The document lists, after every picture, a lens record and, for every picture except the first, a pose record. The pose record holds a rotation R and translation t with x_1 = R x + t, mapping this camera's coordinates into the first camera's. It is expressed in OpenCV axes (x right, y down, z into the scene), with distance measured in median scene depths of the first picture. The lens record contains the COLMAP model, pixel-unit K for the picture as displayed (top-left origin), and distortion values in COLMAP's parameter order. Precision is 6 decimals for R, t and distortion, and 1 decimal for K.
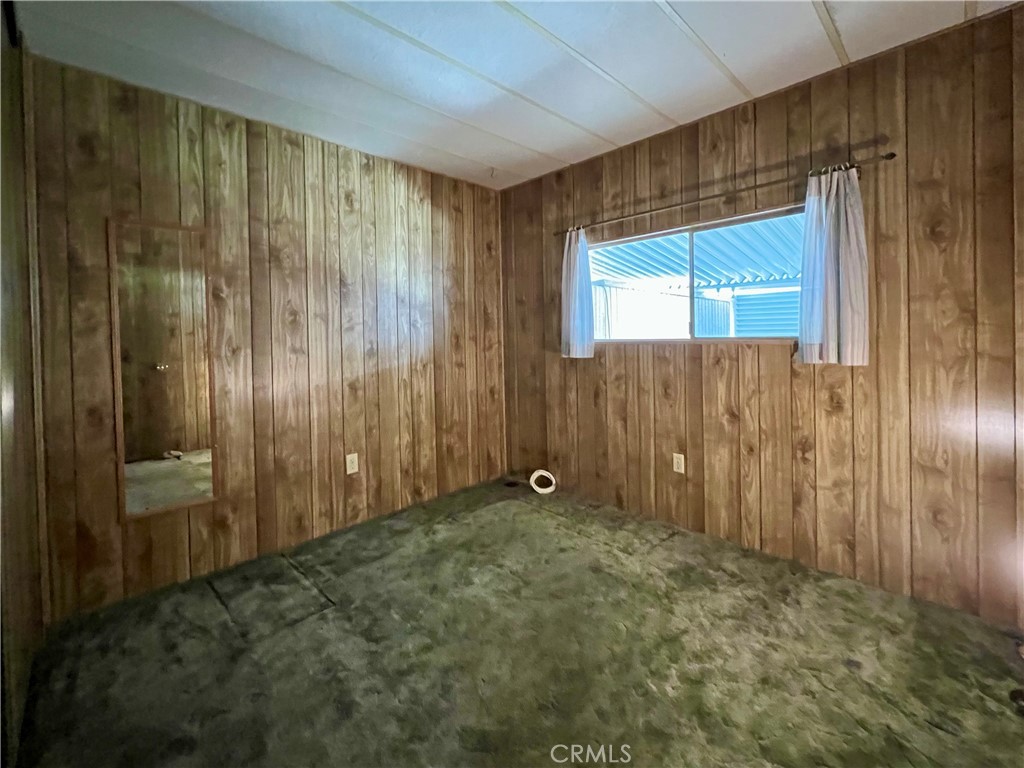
lens RADIAL K [[447.2, 0, 512.8], [0, 447.2, 340.1], [0, 0, 1]] dist [-0.001921, 0.000083]
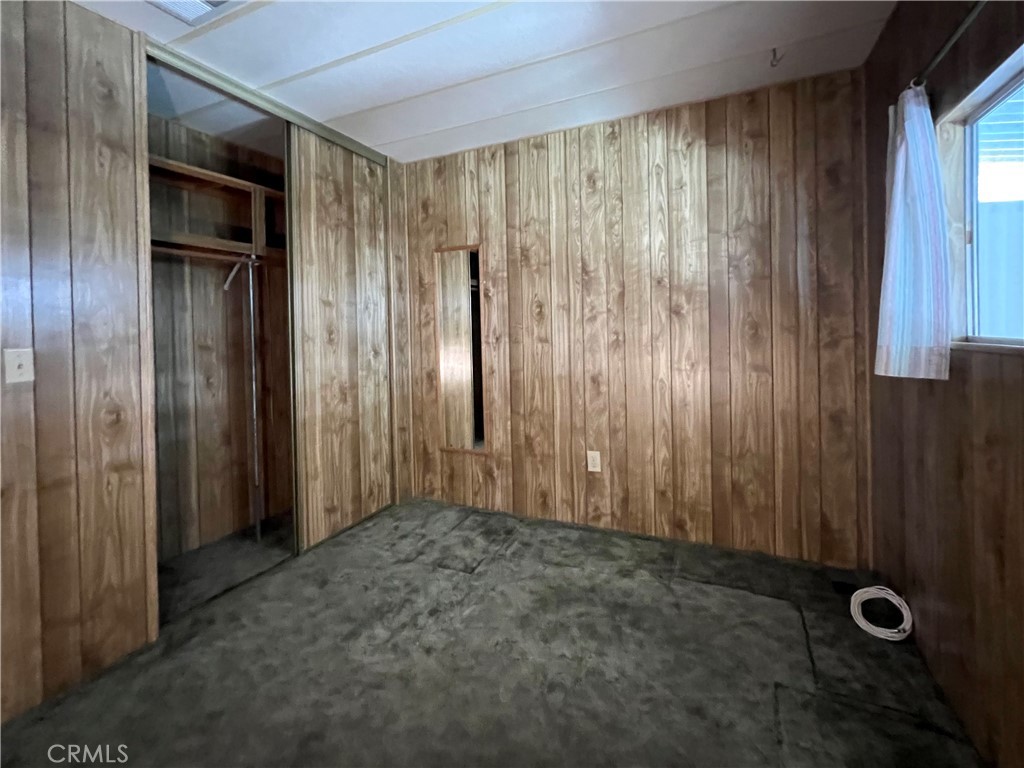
lens RADIAL K [[464.3, 0, 510.8], [0, 464.3, 333.7], [0, 0, 1]] dist [0.012361, -0.000169]
pose [[0.341152, 0.023060, -0.939725, 0.506175], [0.003271, 0.999664, 0.025718, -0.019231], [0.940002, -0.011848, 0.340962, 0.512398]]
